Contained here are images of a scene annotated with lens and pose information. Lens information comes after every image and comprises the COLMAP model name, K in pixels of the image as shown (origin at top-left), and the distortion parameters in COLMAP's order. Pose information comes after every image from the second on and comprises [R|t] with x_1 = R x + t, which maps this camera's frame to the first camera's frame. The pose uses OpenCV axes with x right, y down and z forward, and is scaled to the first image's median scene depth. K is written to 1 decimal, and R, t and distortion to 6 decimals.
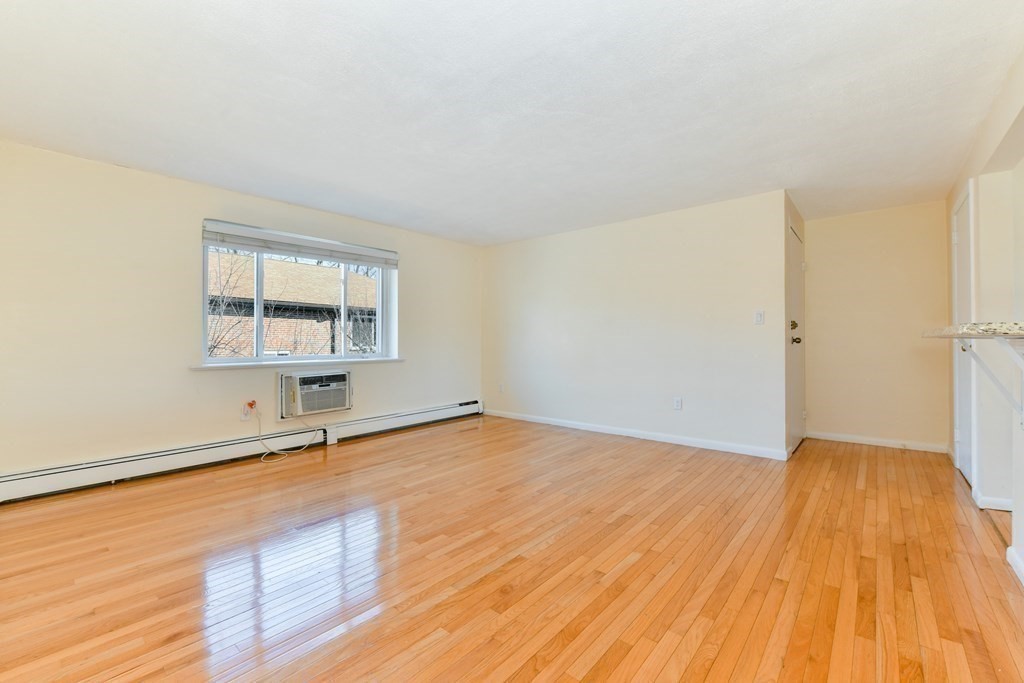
lens RADIAL K [[430.2, 0, 515.7], [0, 430.2, 343.4], [0, 0, 1]] dist [-0.002812, -0.000456]
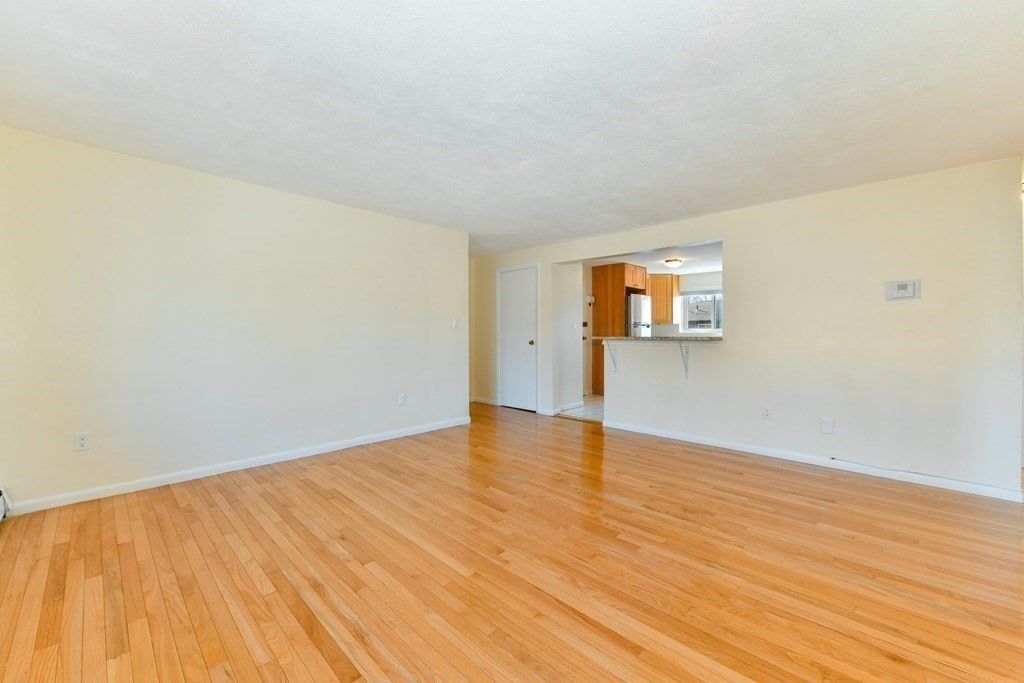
lens RADIAL K [[411.1, 0, 523.2], [0, 411.1, 335.3], [0, 0, 1]] dist [-0.001087, -0.000017]
pose [[0.047689, -0.001295, 0.998861, -0.929126], [0.003246, 0.999994, 0.001141, -0.028614], [-0.998857, 0.003188, 0.047693, 0.945245]]
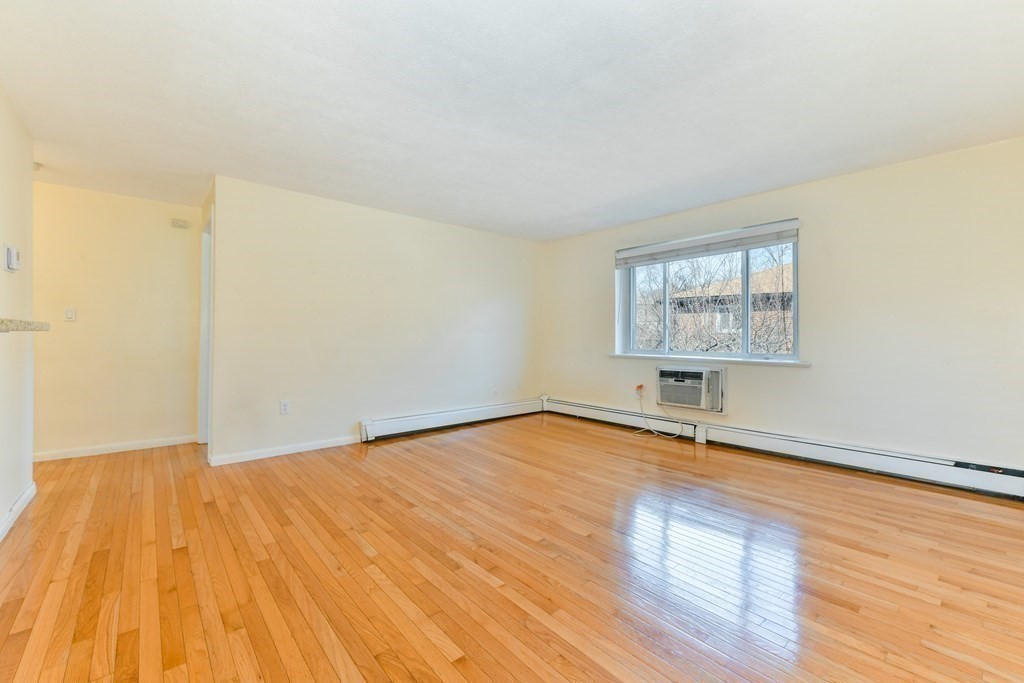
lens RADIAL K [[418.5, 0, 512.0], [0, 418.5, 341.5], [0, 0, 1]] dist [-0.002807, -0.000738]
pose [[-0.151564, 0.013628, -0.988353, 0.851820], [-0.011075, 0.999819, 0.015484, -0.009975], [0.988385, 0.013293, -0.151386, 1.056542]]
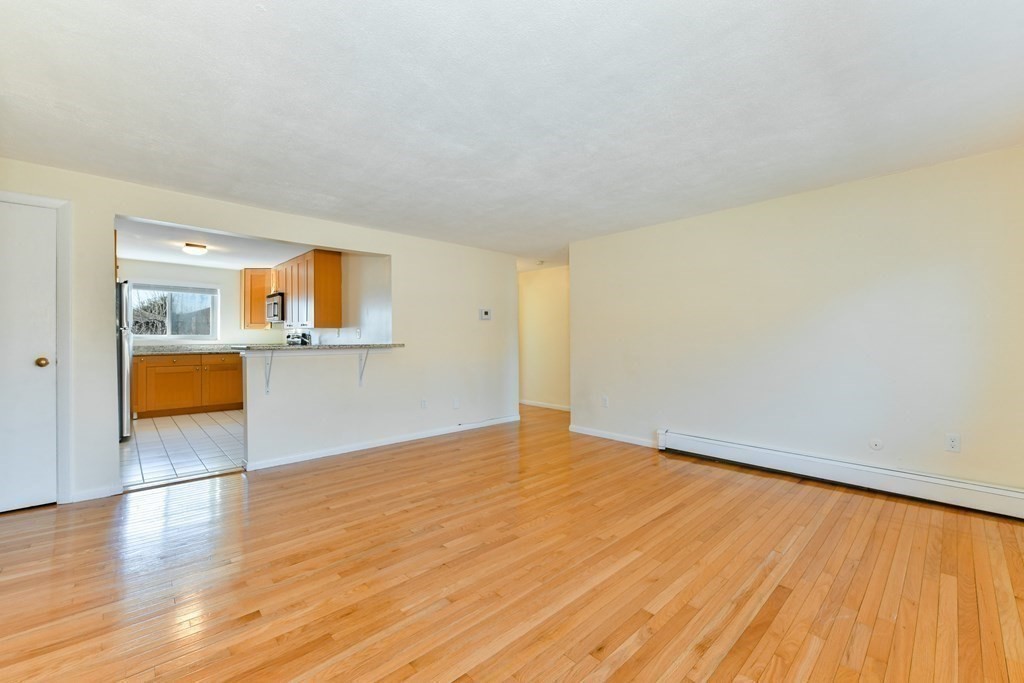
lens RADIAL K [[411.1, 0, 523.2], [0, 411.1, 335.3], [0, 0, 1]] dist [-0.001087, -0.000017]
pose [[-0.995265, 0.007491, 0.096914, -0.138385], [0.007364, 0.999971, -0.001671, -0.045619], [-0.096924, -0.000950, -0.995291, 1.841980]]
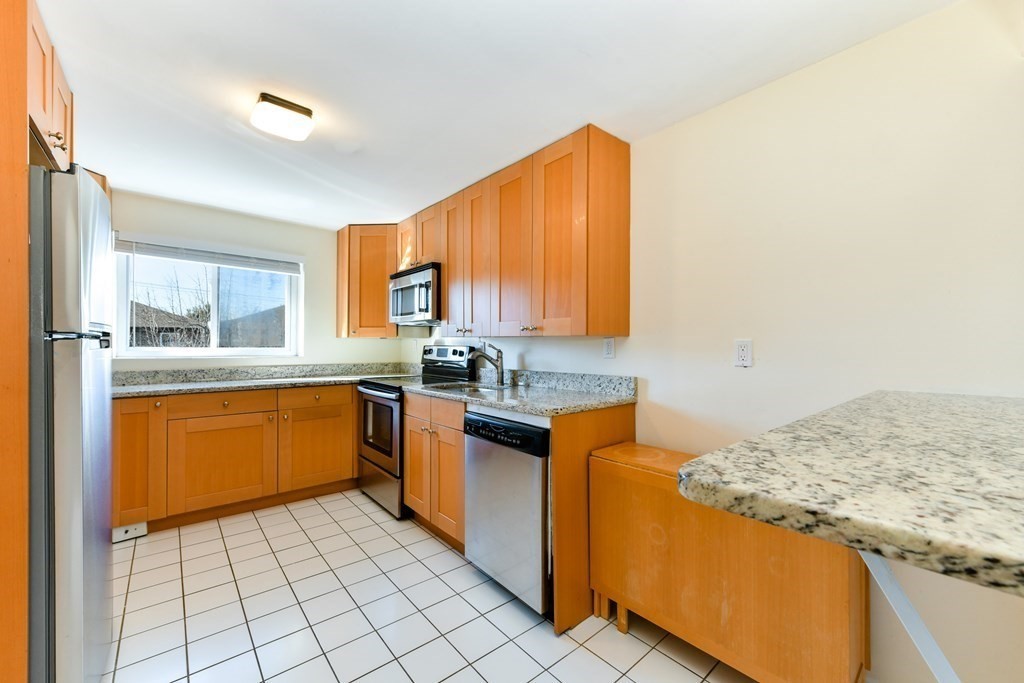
lens RADIAL K [[403.3, 0, 520.9], [0, 403.3, 344.5], [0, 0, 1]] dist [-0.000506, -0.000453]
pose [[-0.987720, 0.002171, 0.156216, 0.980379], [0.002306, 0.999997, 0.000686, -0.074845], [-0.156214, 0.001037, -0.987723, 0.776984]]
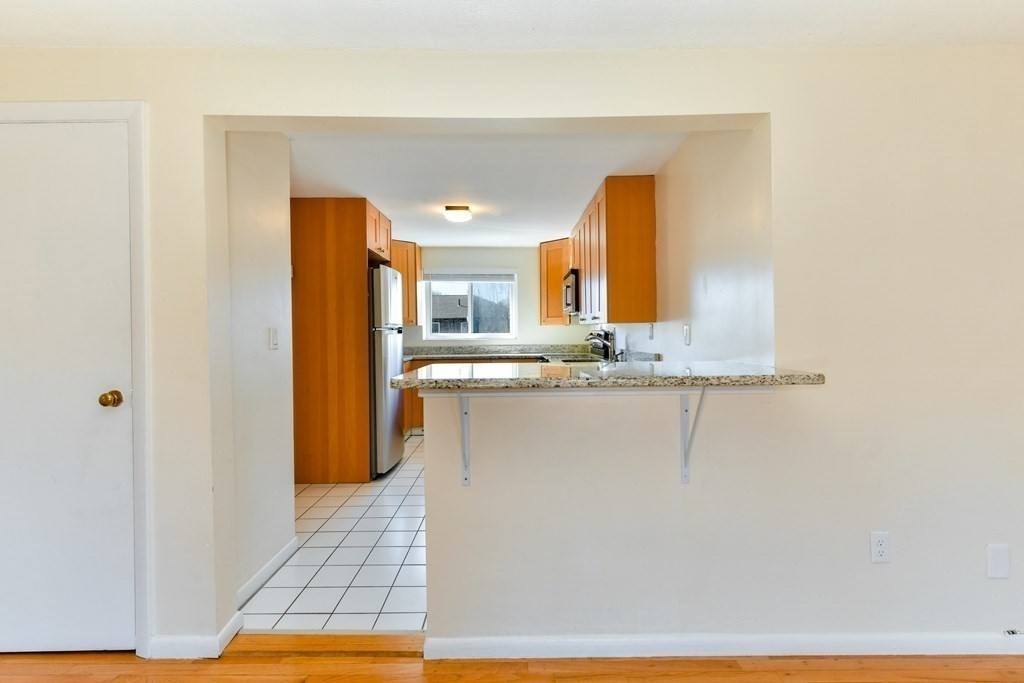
lens RADIAL K [[462.0, 0, 516.7], [0, 462.0, 331.2], [0, 0, 1]] dist [-0.001368, -0.000378]
pose [[-0.651775, 0.010070, 0.758346, 0.268789], [0.014880, 0.999889, -0.000488, -0.072186], [-0.758267, 0.010967, -0.651852, 0.991002]]
